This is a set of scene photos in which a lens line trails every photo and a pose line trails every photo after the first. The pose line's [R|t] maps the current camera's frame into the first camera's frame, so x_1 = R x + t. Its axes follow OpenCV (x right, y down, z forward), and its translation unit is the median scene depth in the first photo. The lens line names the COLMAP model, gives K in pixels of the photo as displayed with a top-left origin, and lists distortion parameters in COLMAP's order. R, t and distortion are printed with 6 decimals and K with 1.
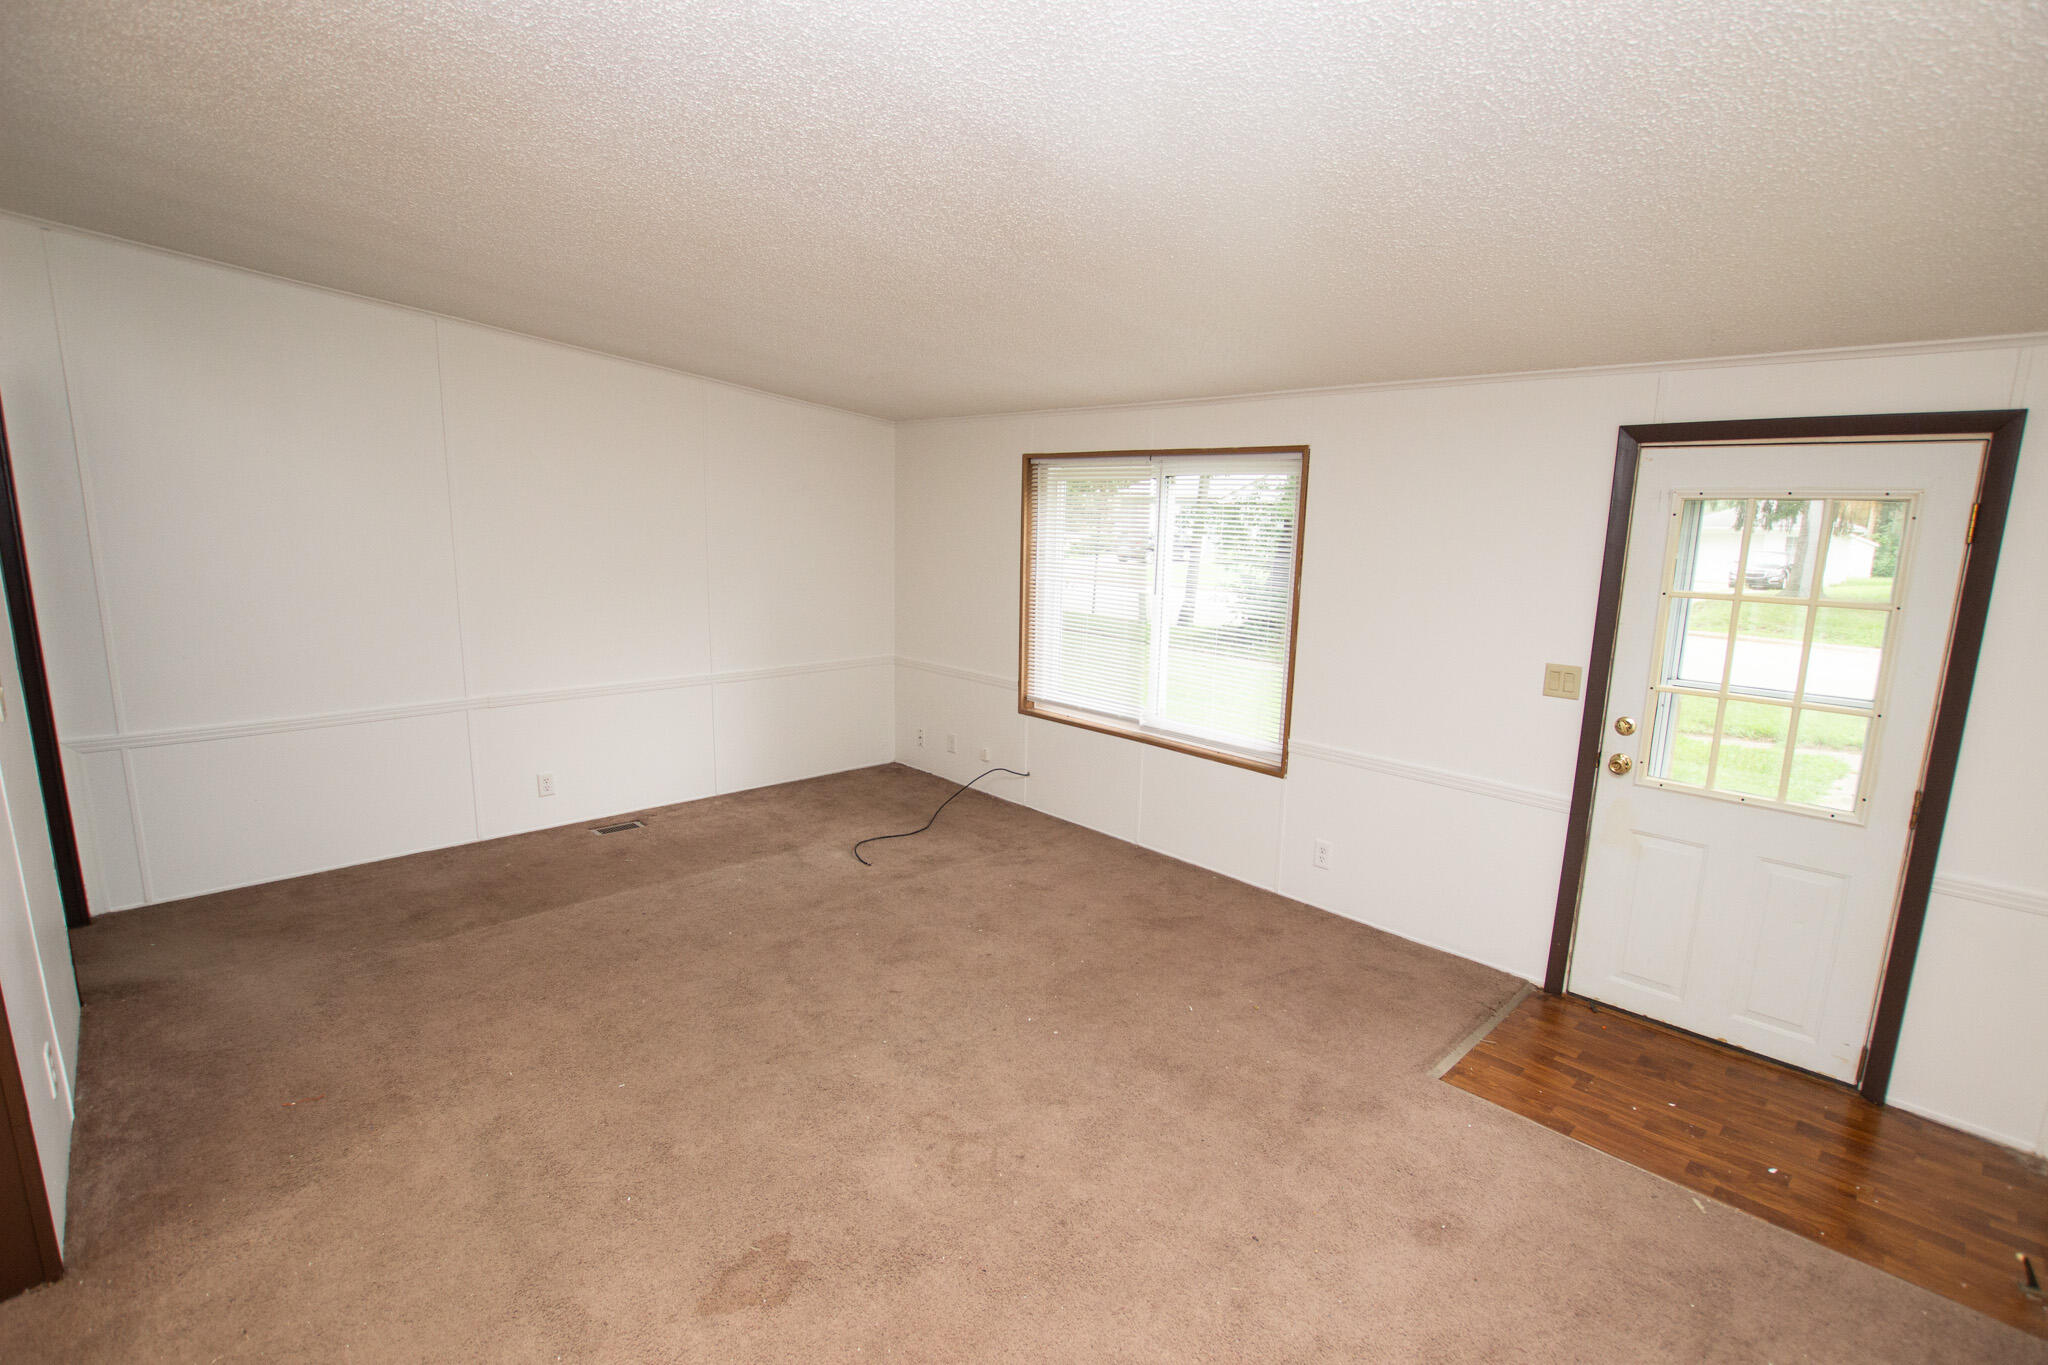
lens RADIAL K [[949.7, 0, 1025.4], [0, 949.7, 694.3], [0, 0, 1]] dist [-0.035048, 0.006082]
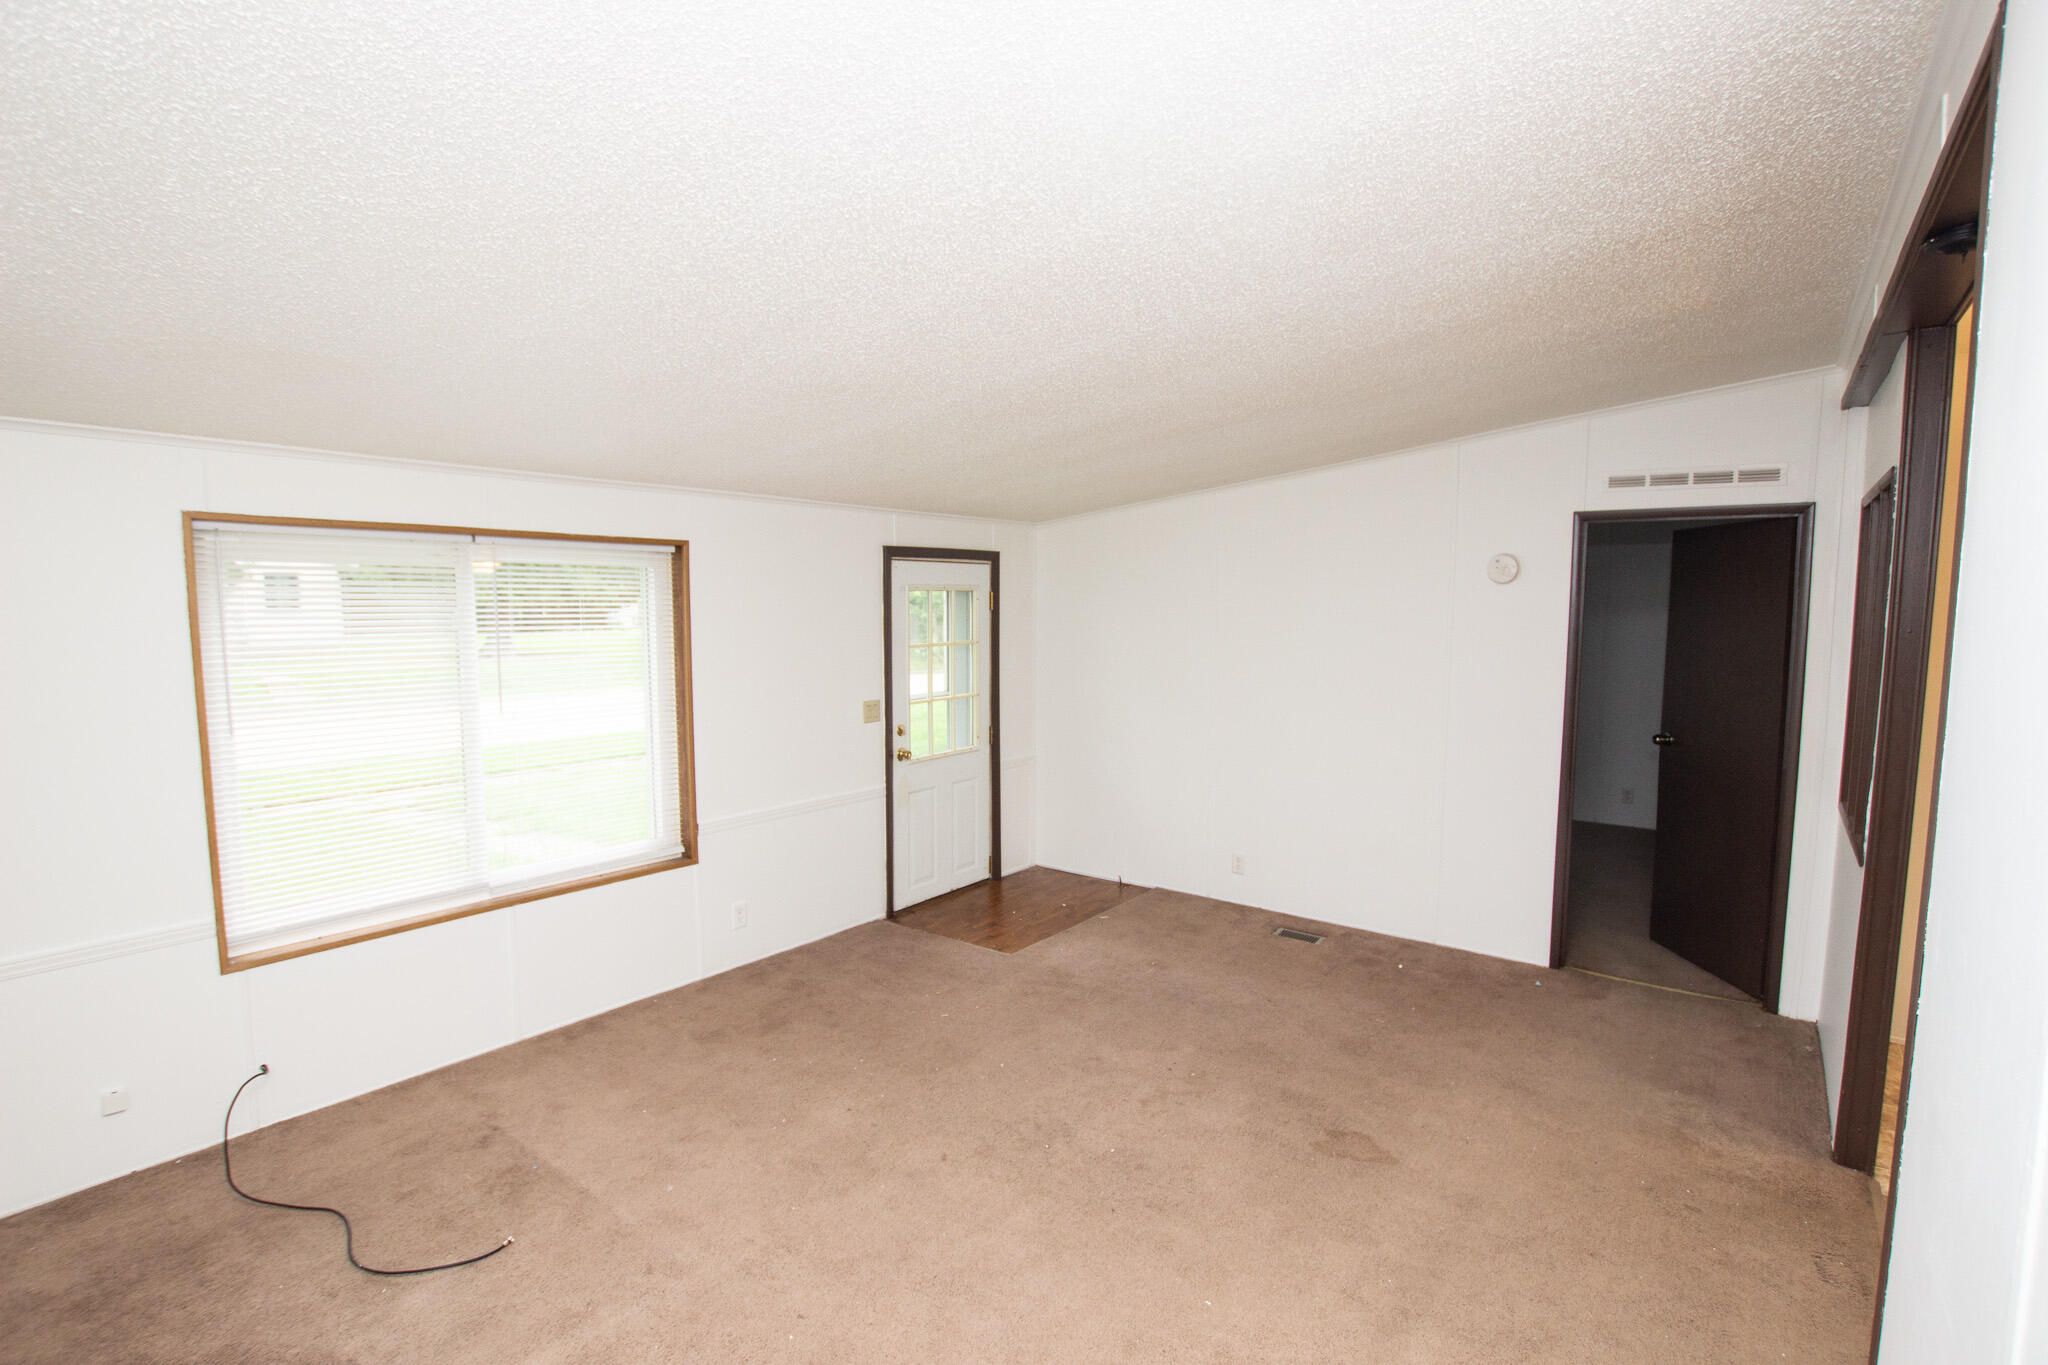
lens RADIAL K [[949.7, 0, 1025.4], [0, 949.7, 694.3], [0, 0, 1]] dist [-0.035048, 0.006082]
pose [[-0.144175, -0.107954, 0.983646, -0.989677], [0.192433, 0.971996, 0.134880, -0.205245], [-0.970661, 0.208732, -0.119363, 0.979584]]
